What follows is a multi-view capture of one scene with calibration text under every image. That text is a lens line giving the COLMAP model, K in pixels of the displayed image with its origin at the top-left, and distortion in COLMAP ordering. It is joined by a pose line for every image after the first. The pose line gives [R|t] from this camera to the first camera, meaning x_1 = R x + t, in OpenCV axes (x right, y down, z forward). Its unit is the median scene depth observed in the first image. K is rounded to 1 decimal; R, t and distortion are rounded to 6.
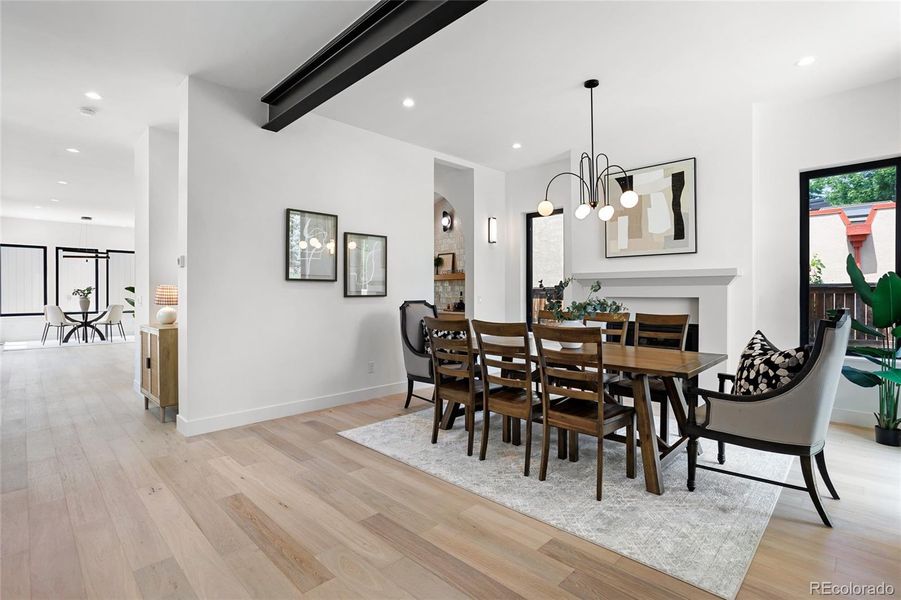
lens RADIAL K [[426.2, 0, 449.2], [0, 426.2, 295.2], [0, 0, 1]] dist [-0.043611, 0.029068]
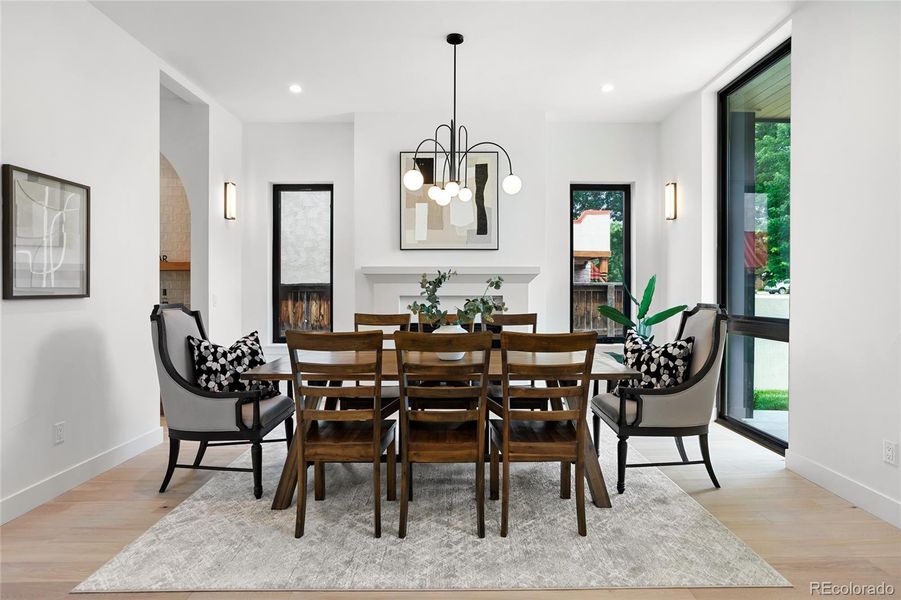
lens RADIAL K [[485.7, 0, 465.1], [0, 485.7, 295.6], [0, 0, 1]] dist [-0.044006, 0.033966]
pose [[0.715639, -0.007109, 0.698435, -0.313745], [0.004471, 0.999974, 0.005597, -0.001405], [-0.698456, -0.000882, 0.715652, 0.306627]]
